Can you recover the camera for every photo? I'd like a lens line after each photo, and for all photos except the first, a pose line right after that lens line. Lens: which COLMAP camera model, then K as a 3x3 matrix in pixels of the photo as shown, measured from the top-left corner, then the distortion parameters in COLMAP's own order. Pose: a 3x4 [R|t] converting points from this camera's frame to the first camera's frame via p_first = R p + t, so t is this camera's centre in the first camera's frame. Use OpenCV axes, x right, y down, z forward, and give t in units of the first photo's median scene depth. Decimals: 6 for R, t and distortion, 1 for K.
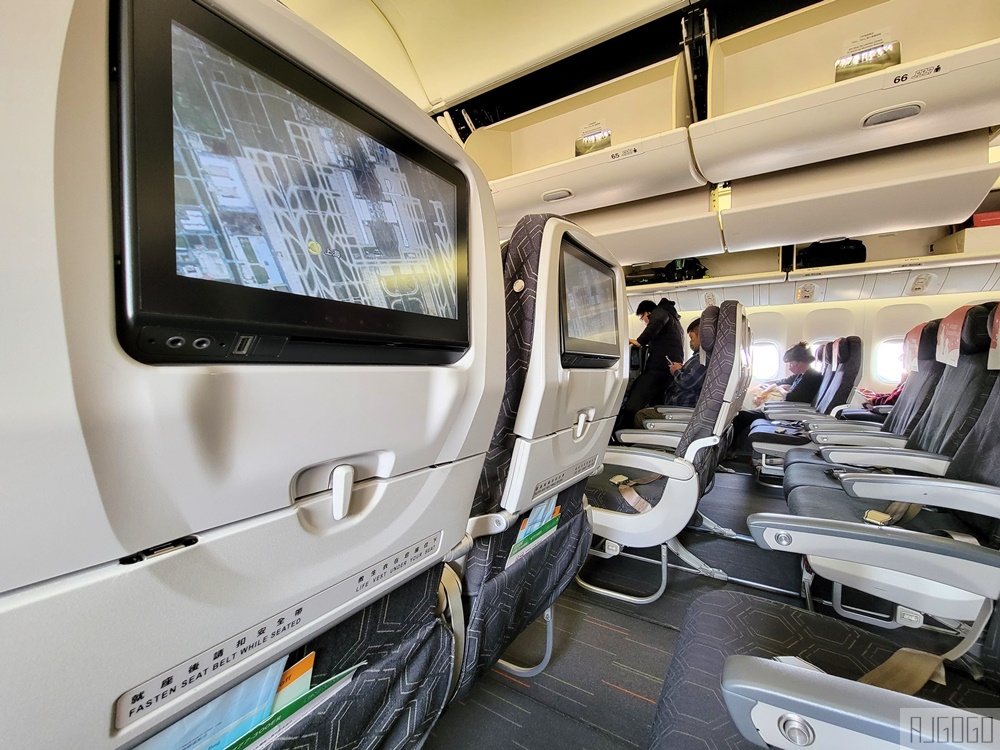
lens RADIAL K [[421.0, 0, 500.0], [0, 421.0, 375.0], [0, 0, 1]] dist [-0.001000, -0.000013]
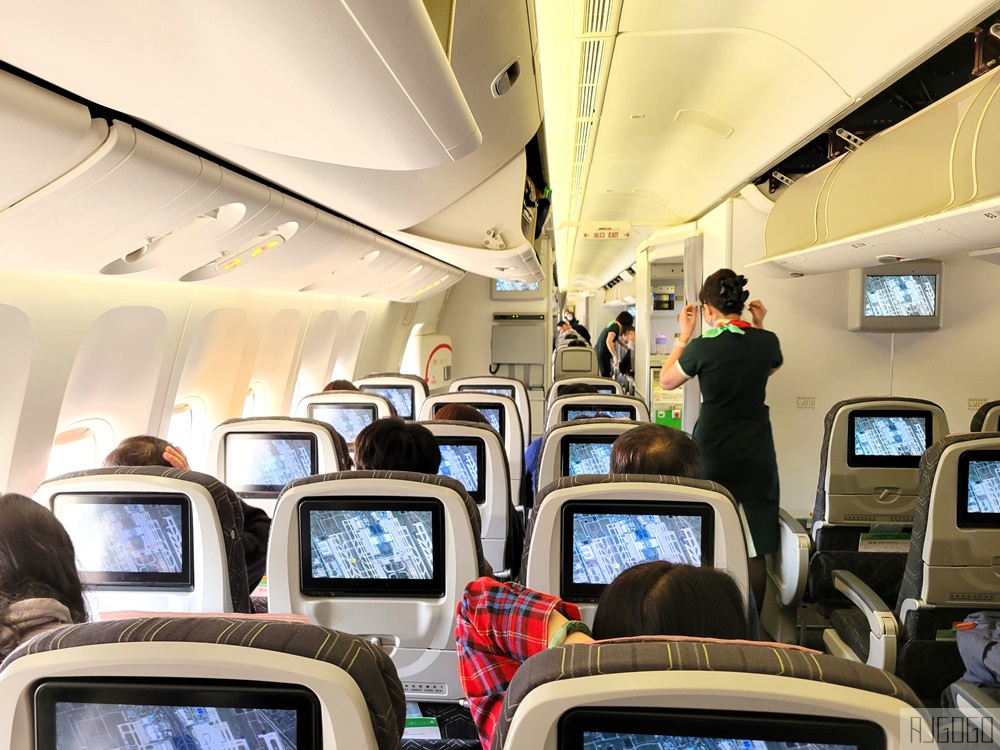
lens RADIAL K [[756.4, 0, 494.1], [0, 756.4, 378.9], [0, 0, 1]] dist [0.003561, -0.000828]
pose [[0.458595, 0.065109, -0.886257, 4.033068], [-0.001005, 0.997350, 0.072751, -1.725592], [0.888645, -0.032472, 0.457445, -0.401936]]
